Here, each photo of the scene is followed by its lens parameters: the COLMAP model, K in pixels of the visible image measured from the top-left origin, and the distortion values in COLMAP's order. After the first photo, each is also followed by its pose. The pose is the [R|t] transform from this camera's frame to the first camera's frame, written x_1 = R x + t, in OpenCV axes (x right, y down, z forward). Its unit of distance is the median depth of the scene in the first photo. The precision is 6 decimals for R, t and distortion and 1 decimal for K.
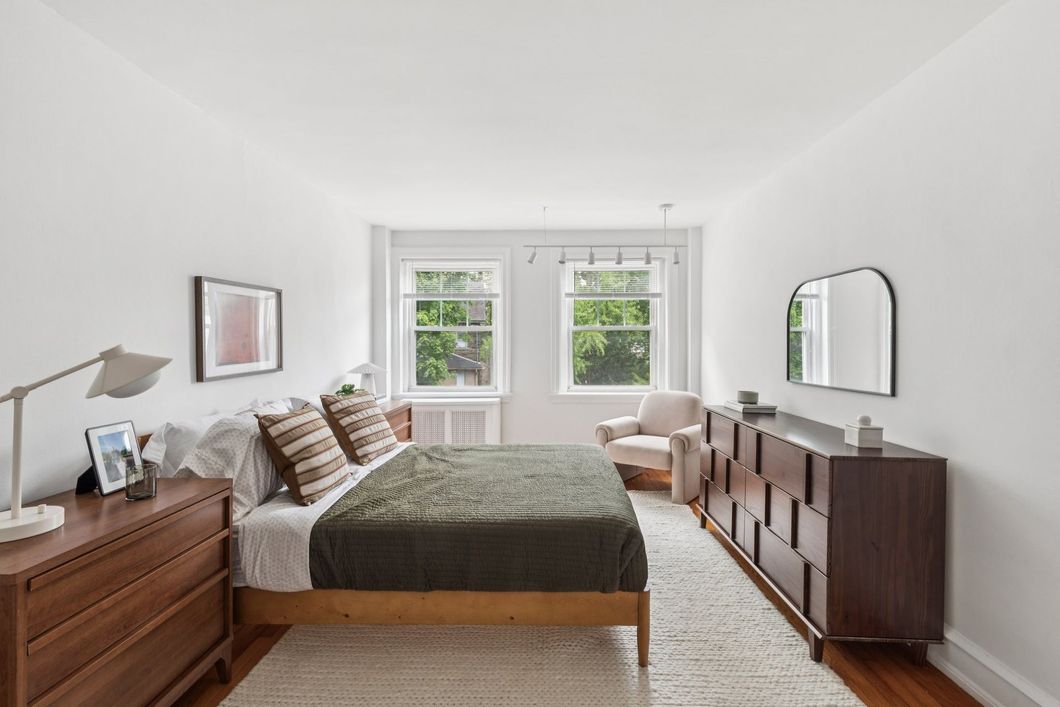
lens RADIAL K [[482.6, 0, 533.3], [0, 482.6, 339.9], [0, 0, 1]] dist [0.012474, -0.000456]
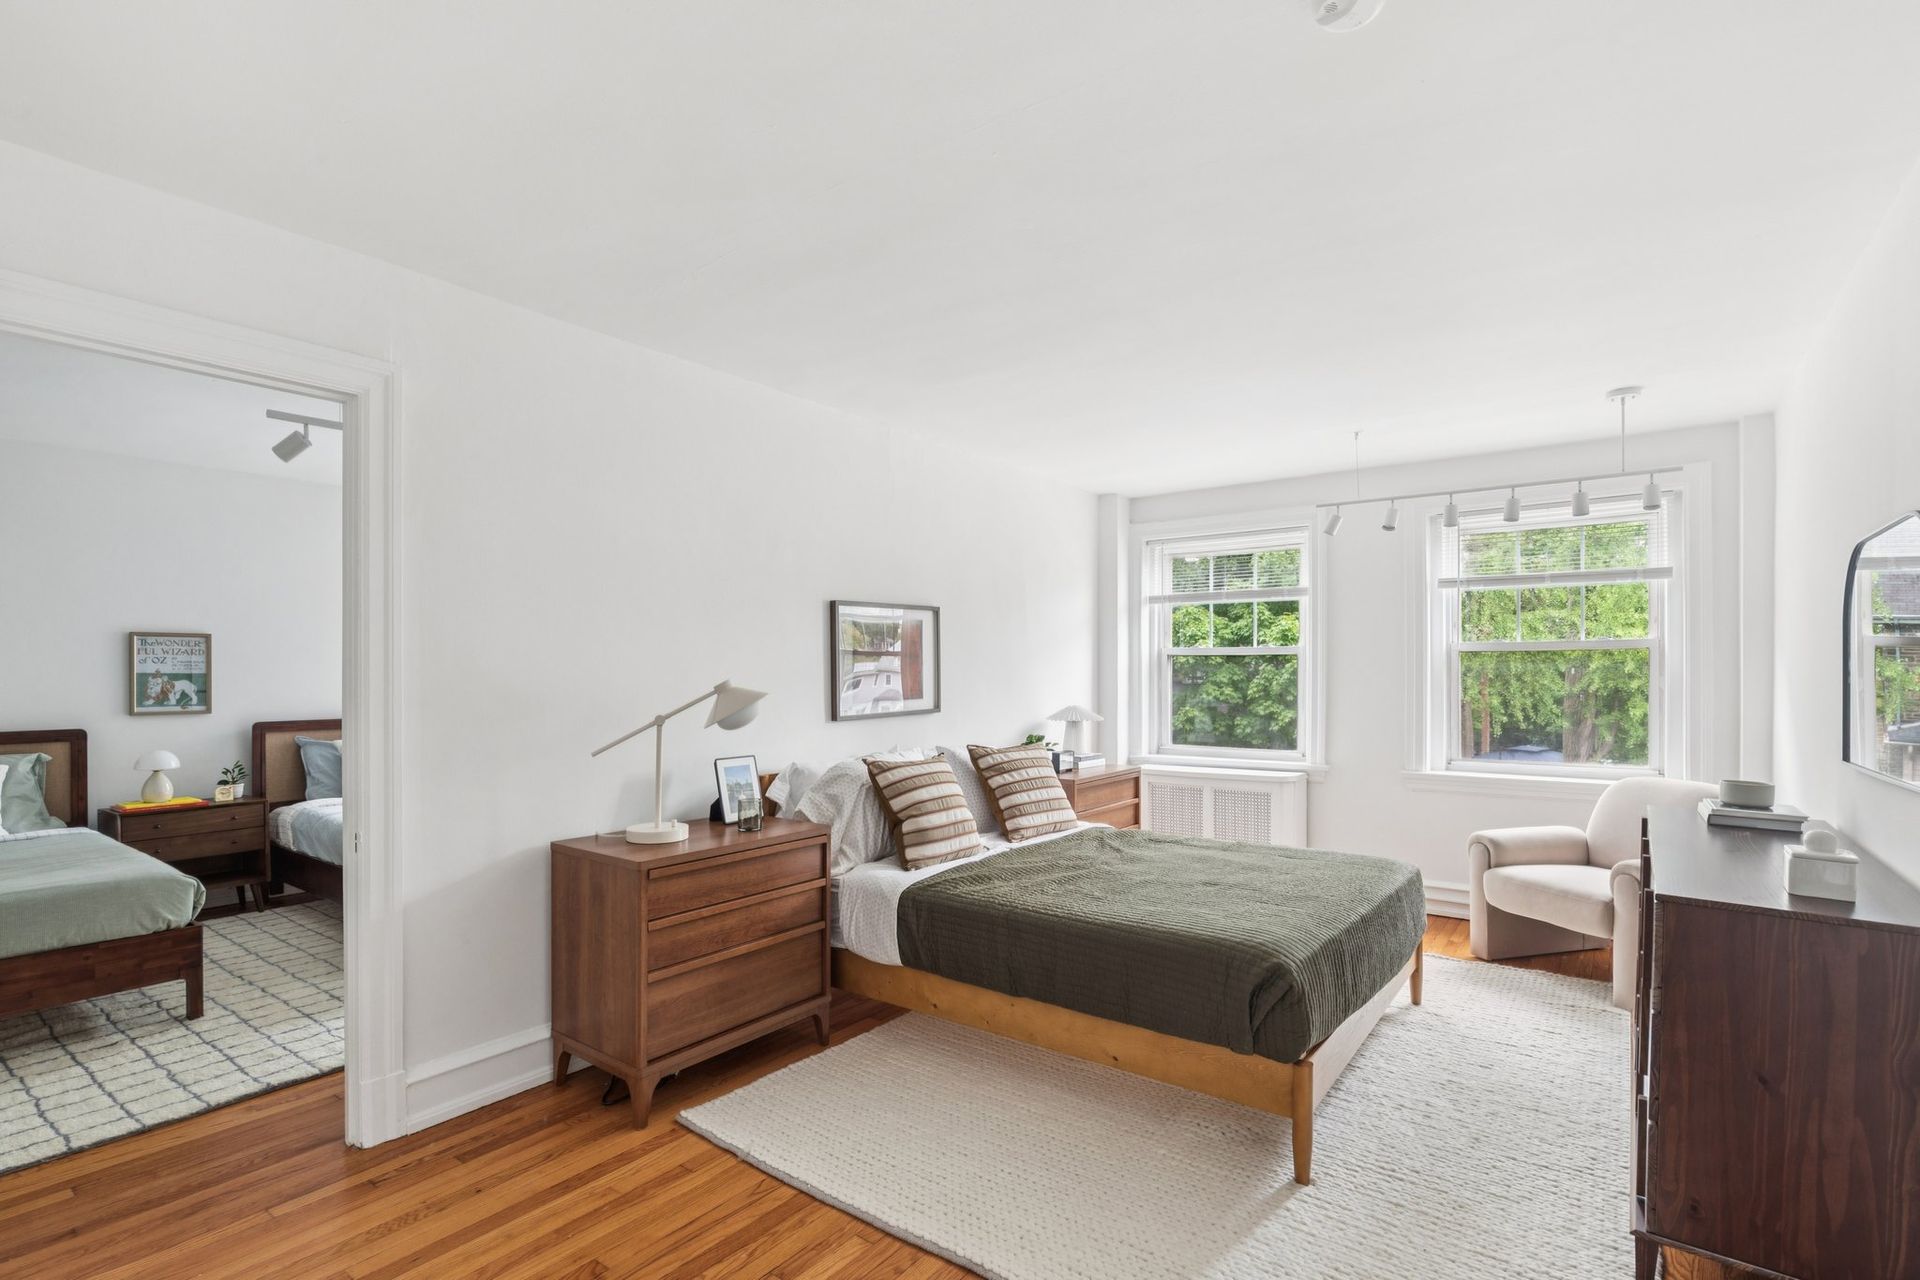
lens RADIAL K [[900.0, 0, 964.8], [0, 900.0, 650.3], [0, 0, 1]] dist [-0.000058, -0.000549]
pose [[0.813111, -0.015311, -0.581907, 0.511799], [0.004445, 0.999788, -0.020096, -0.008144], [0.582091, 0.013754, 0.813007, -0.209612]]
